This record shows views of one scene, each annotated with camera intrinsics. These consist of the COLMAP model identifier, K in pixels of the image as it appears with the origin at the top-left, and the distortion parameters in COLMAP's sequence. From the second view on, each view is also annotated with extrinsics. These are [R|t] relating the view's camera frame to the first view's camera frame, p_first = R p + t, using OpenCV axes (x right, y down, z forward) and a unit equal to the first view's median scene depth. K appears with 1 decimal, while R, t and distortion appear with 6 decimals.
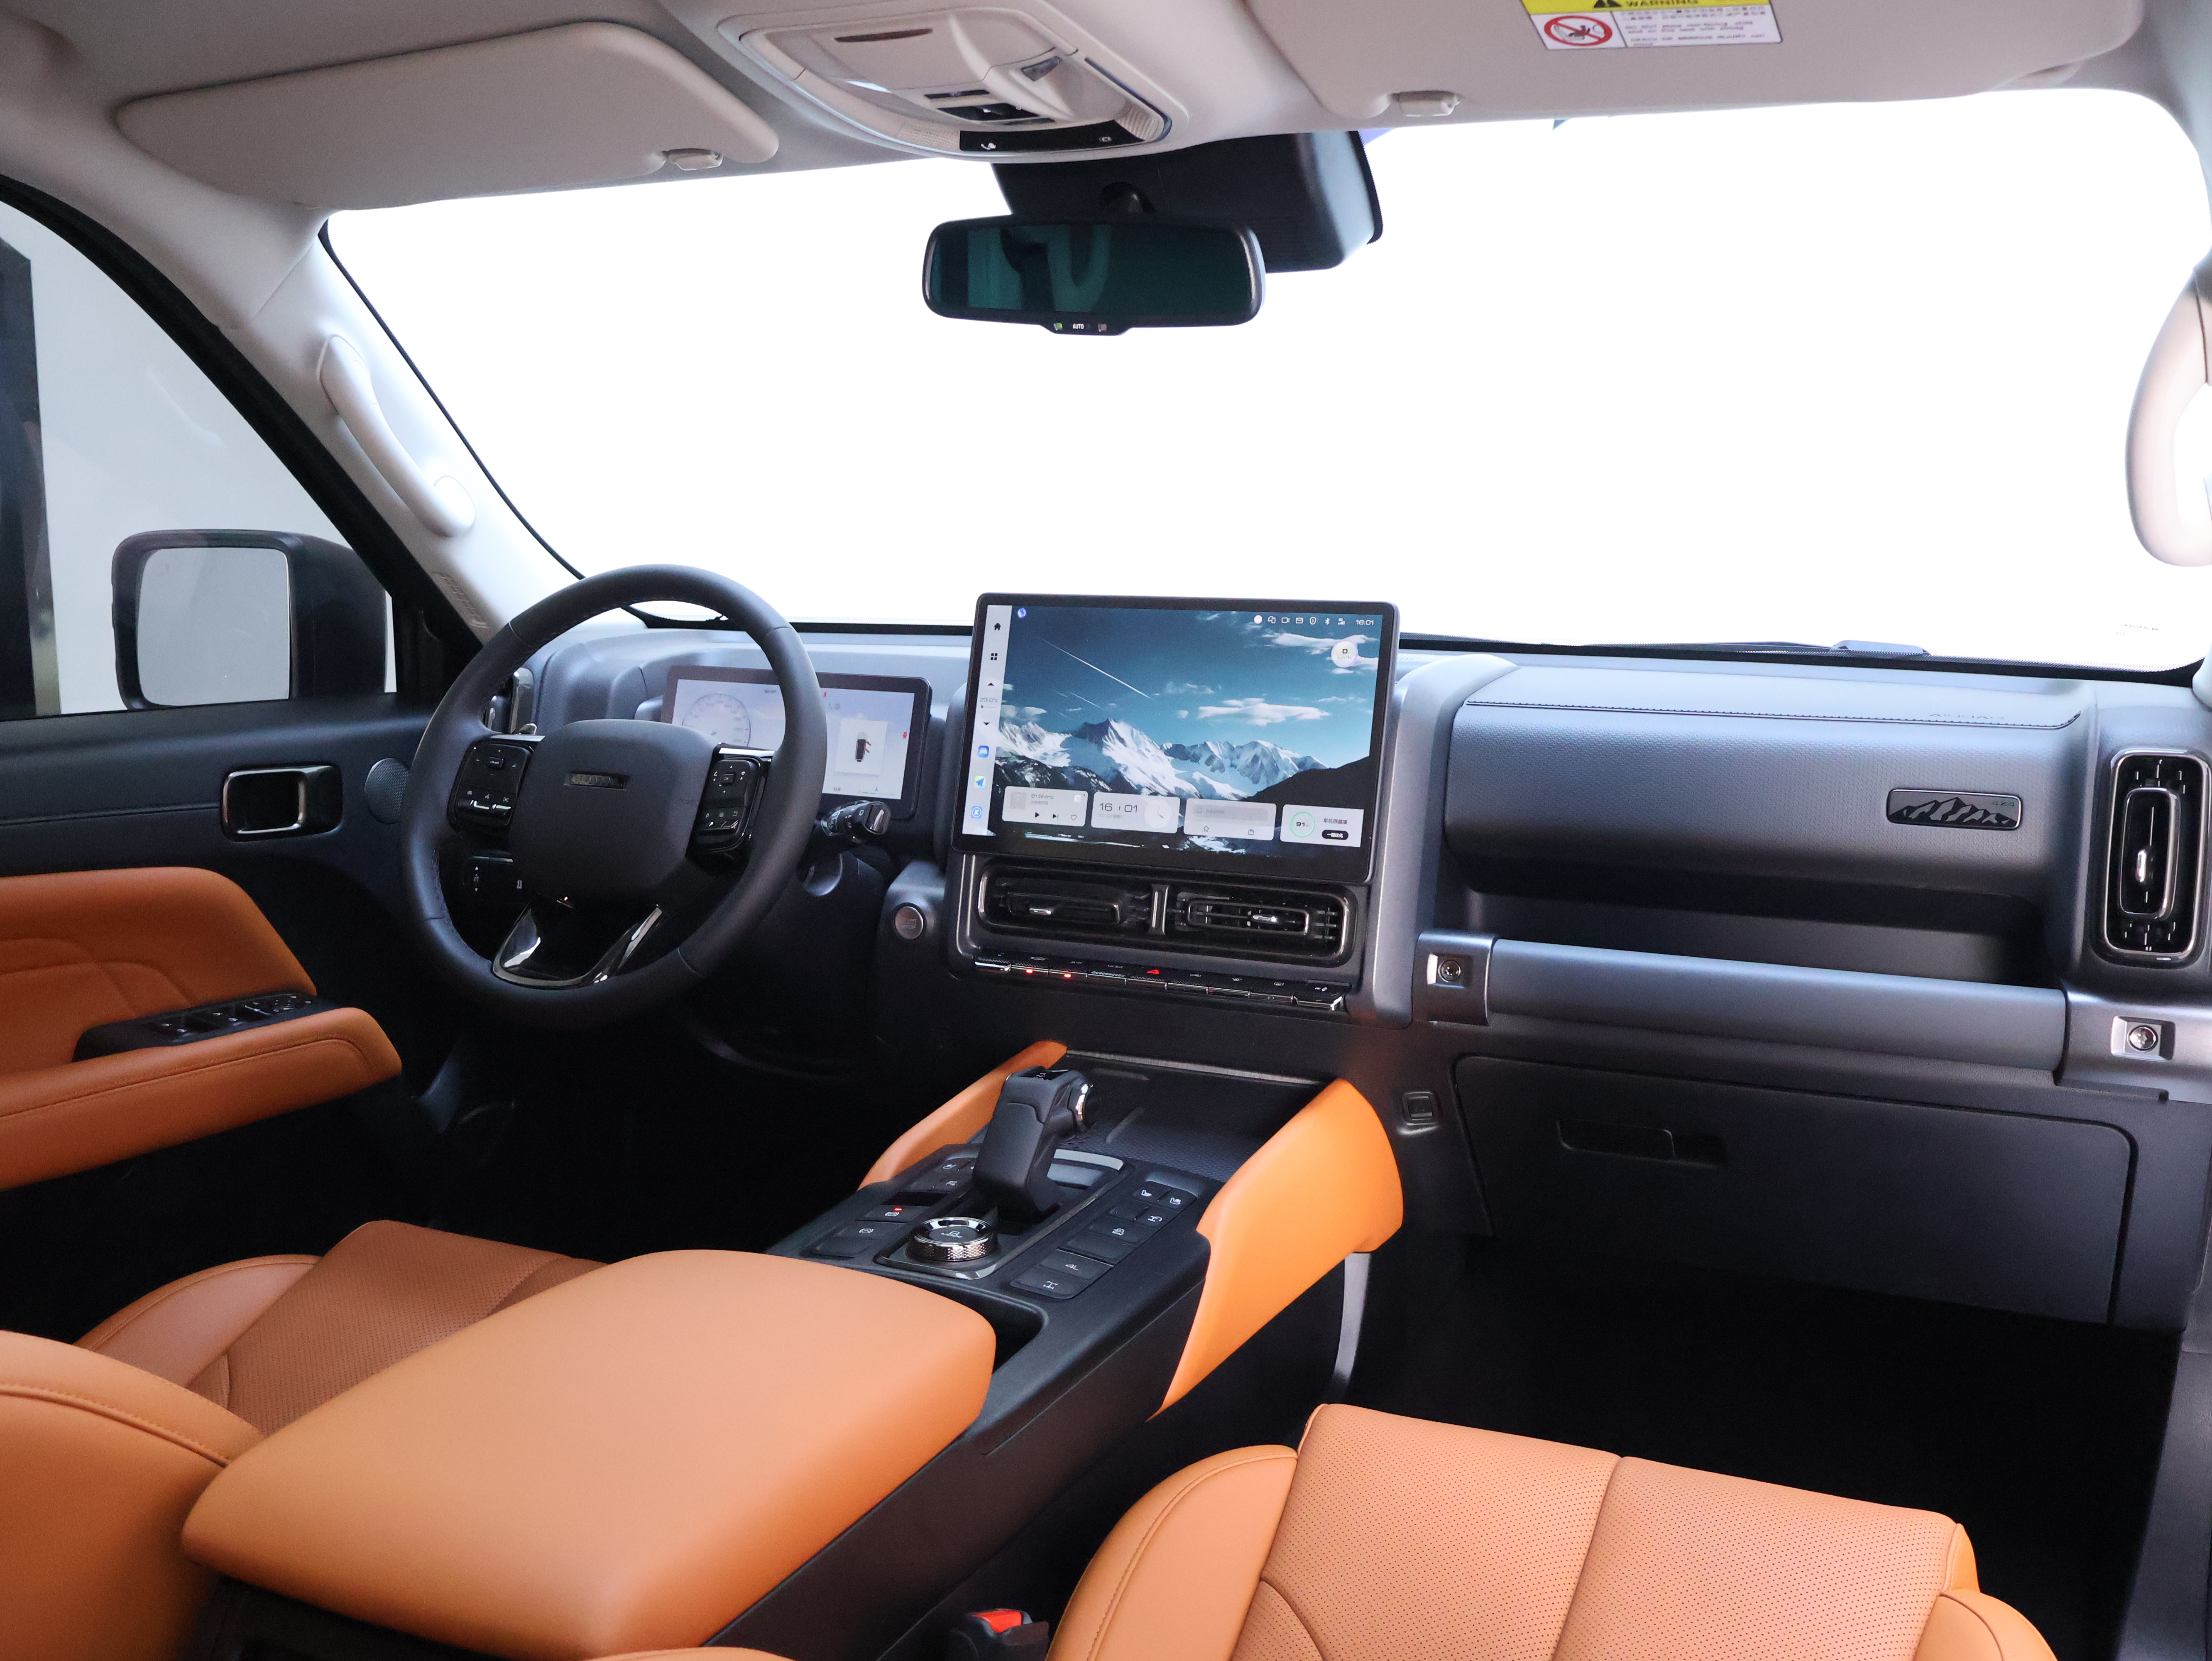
lens RADIAL K [[2058.1, 0, 1094.1], [0, 2058.1, 833.0], [0, 0, 1]] dist [-0.006697, 0.000000]
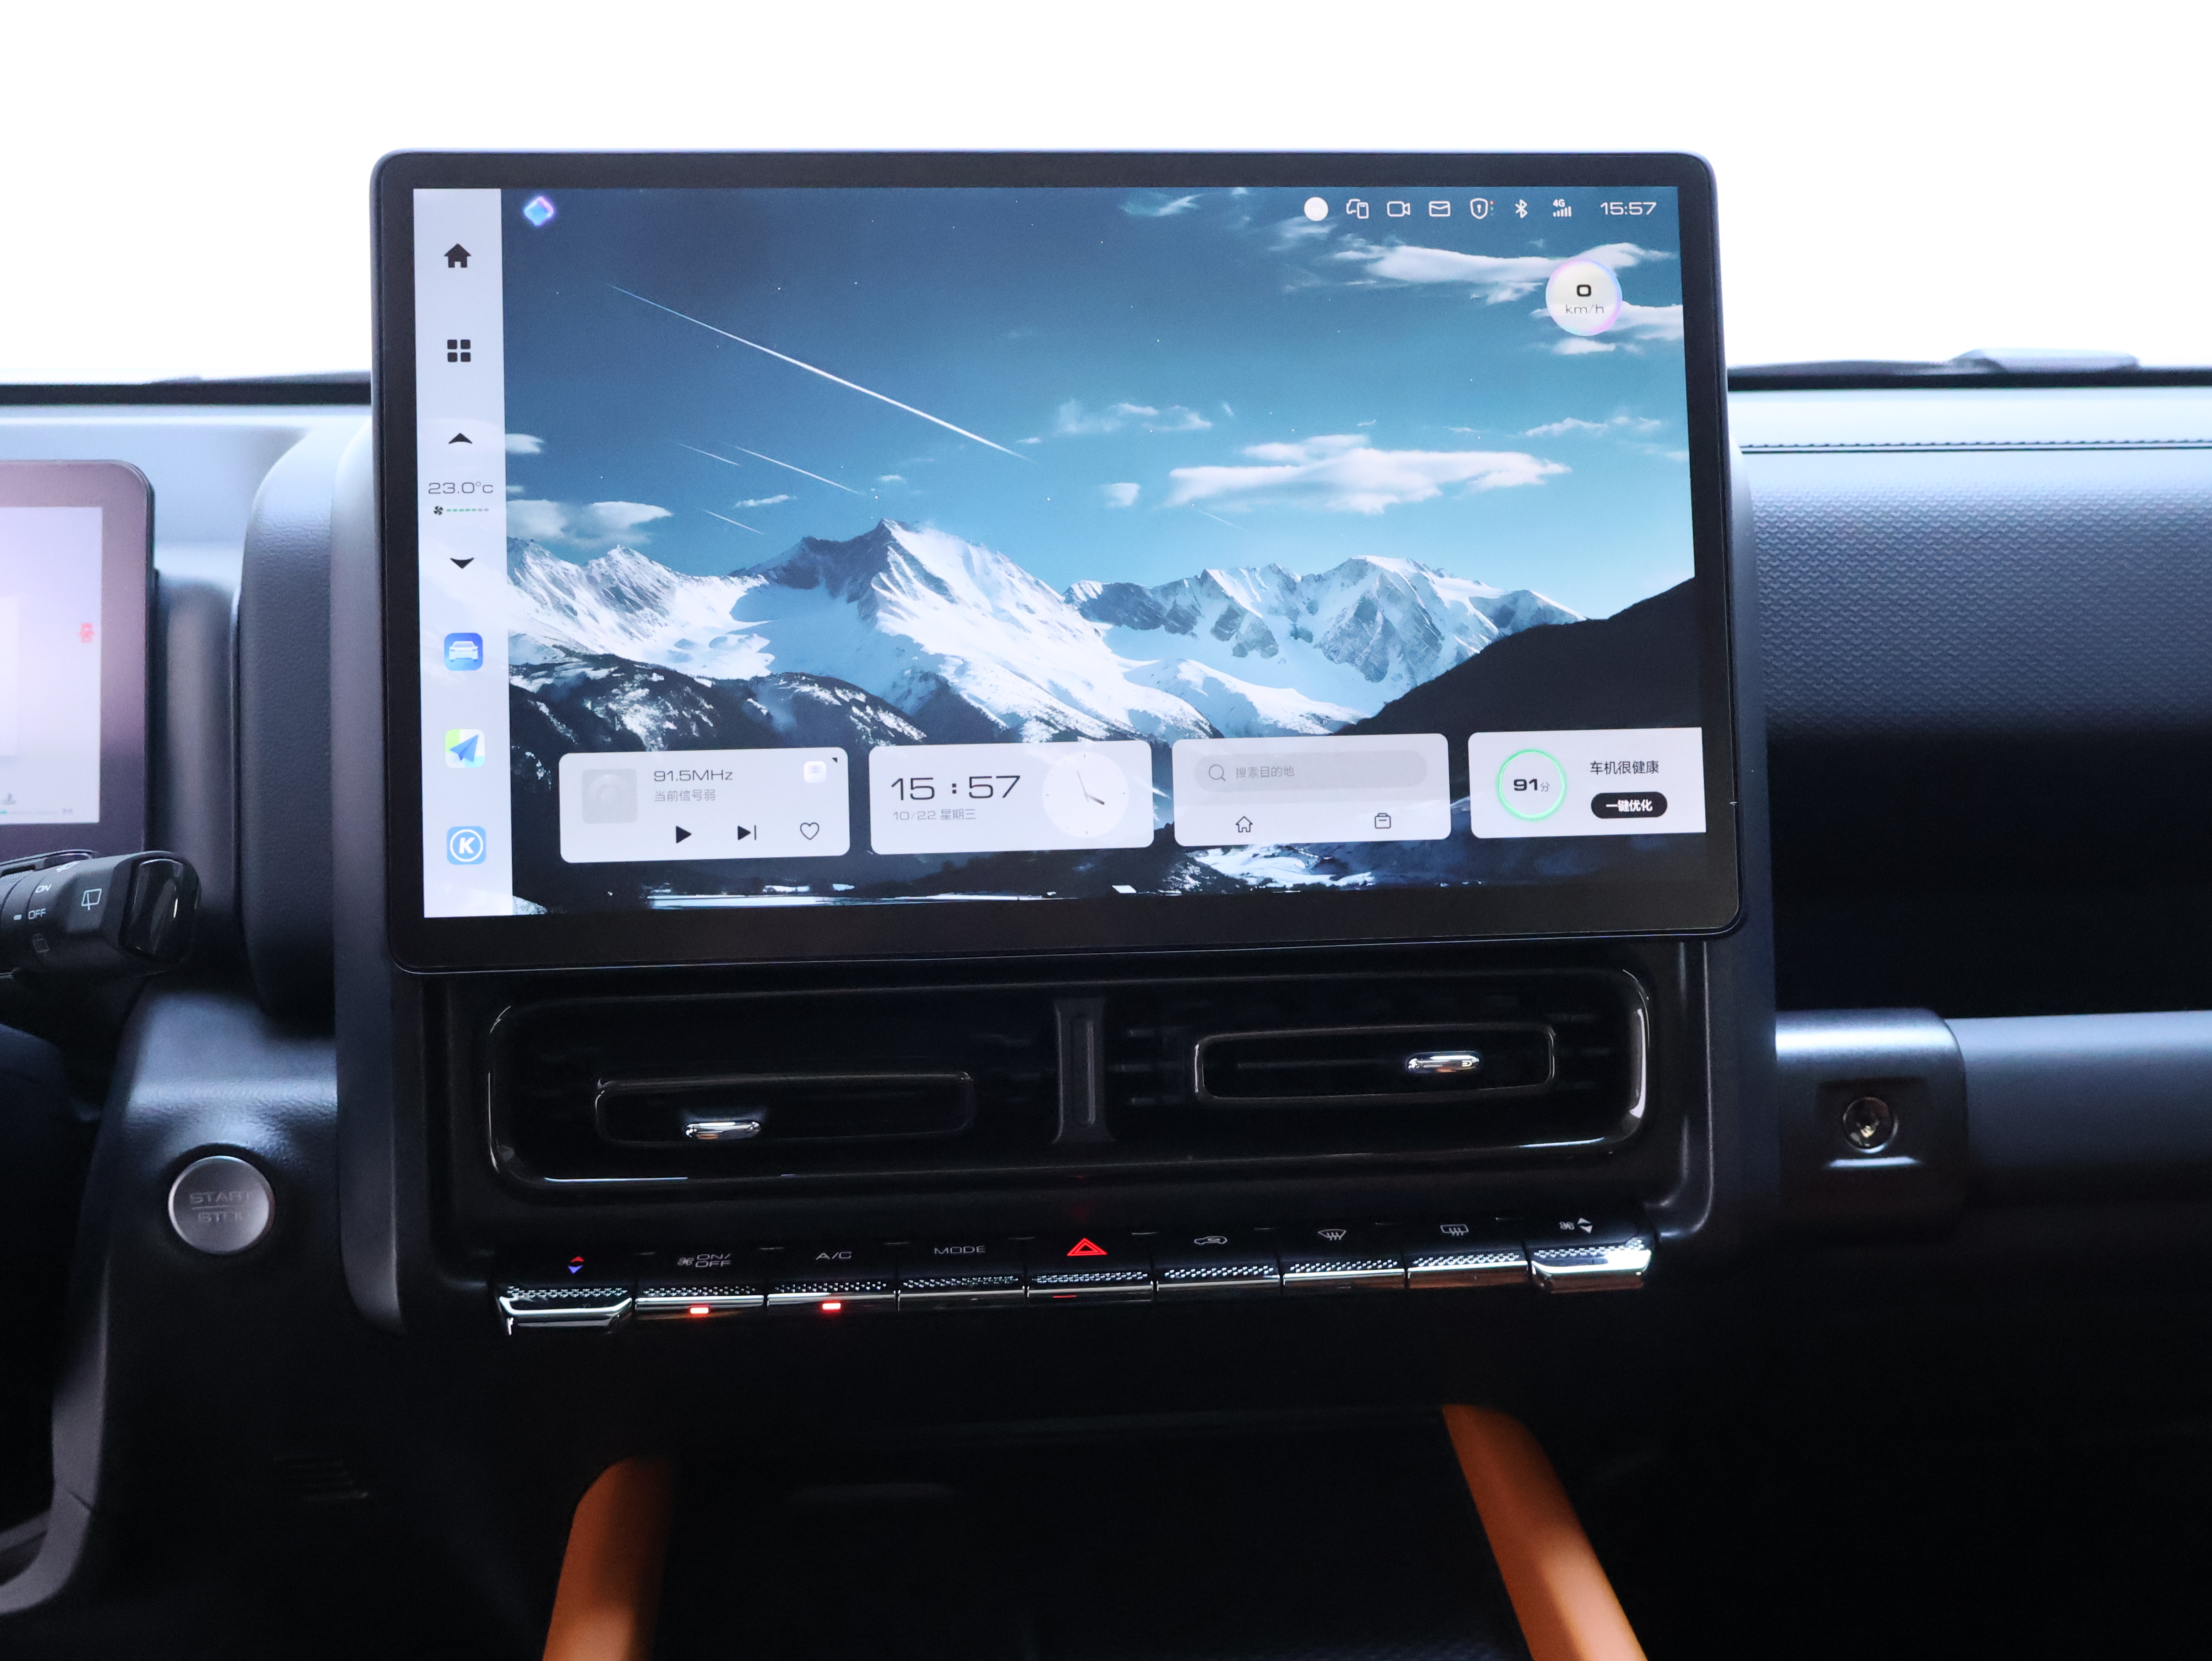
lens RADIAL K [[2058.1, 0, 1096.1], [0, 2058.1, 832.7], [0, 0, 1]] dist [-0.006697, 0.000000]
pose [[0.867648, -0.110335, 0.484781, -0.128545], [0.089518, 0.993798, 0.065968, -0.024615], [-0.489053, -0.013841, 0.872144, 0.692644]]
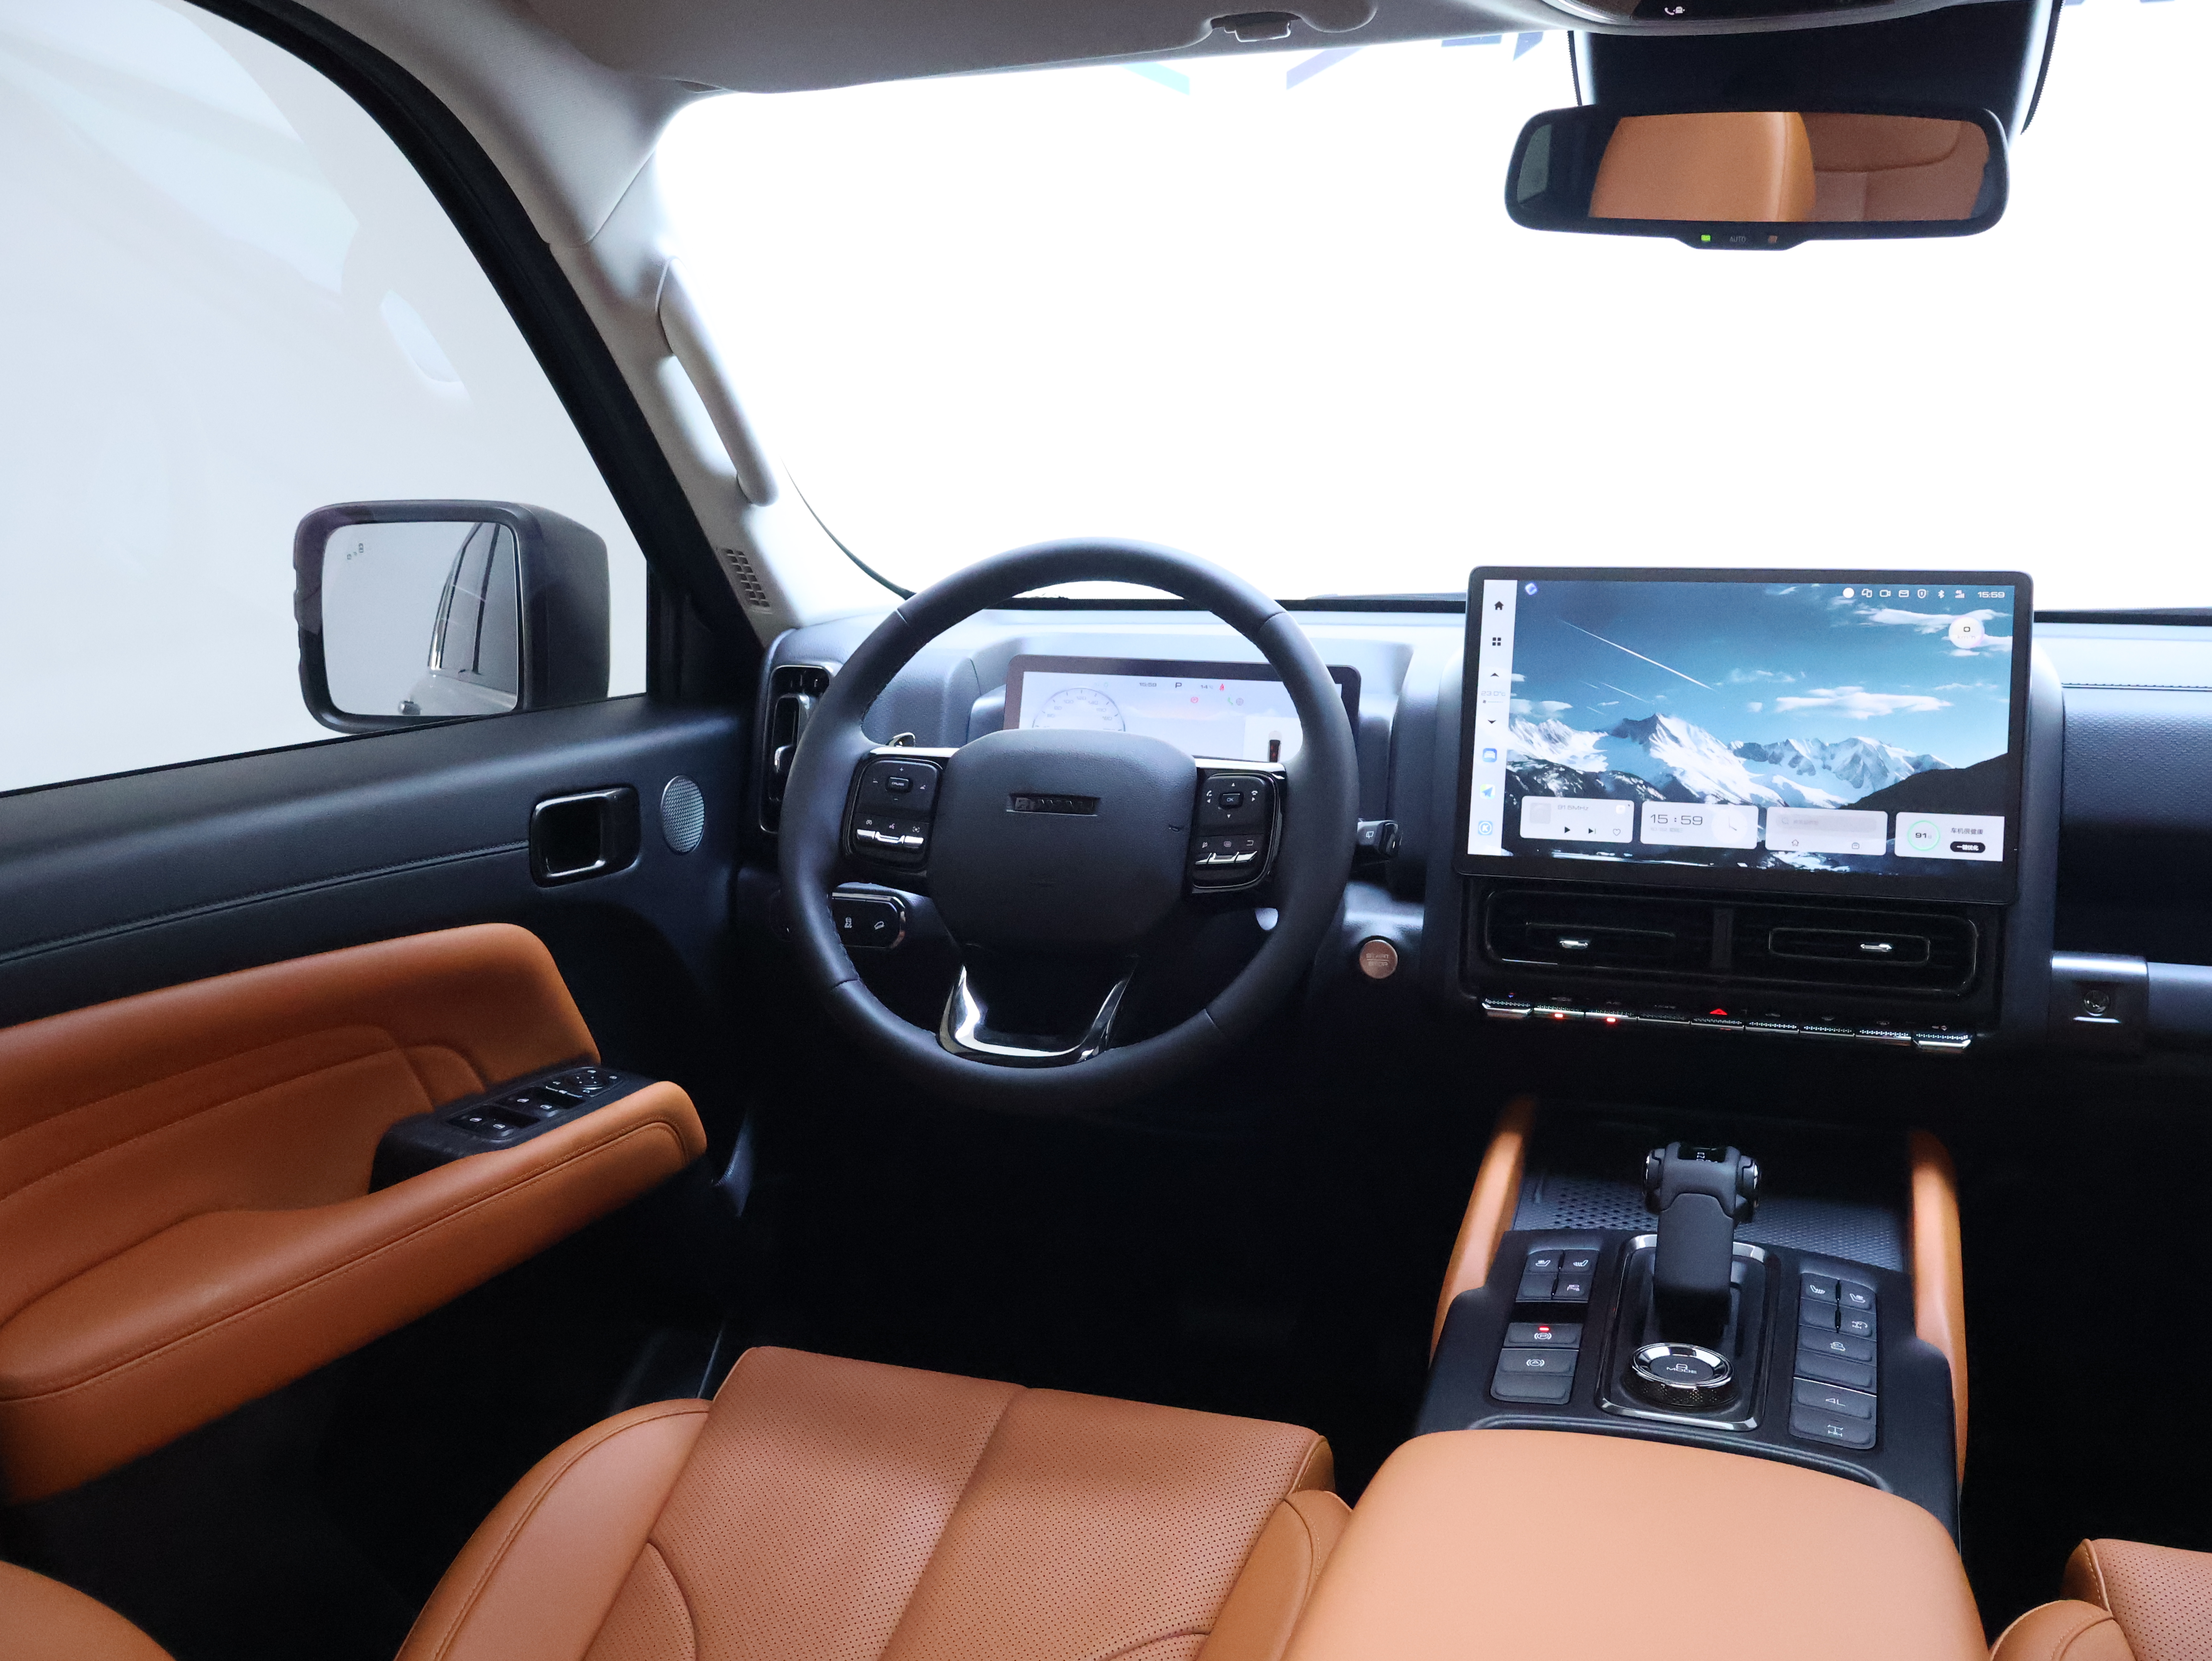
lens RADIAL K [[2058.1, 0, 1110.7], [0, 2058.1, 830.1], [0, 0, 1]] dist [-0.006697, 0.000000]
pose [[0.993672, -0.029975, 0.108243, -0.305927], [0.027712, 0.999366, 0.022353, -0.032810], [-0.108844, -0.019212, 0.993873, 0.187107]]
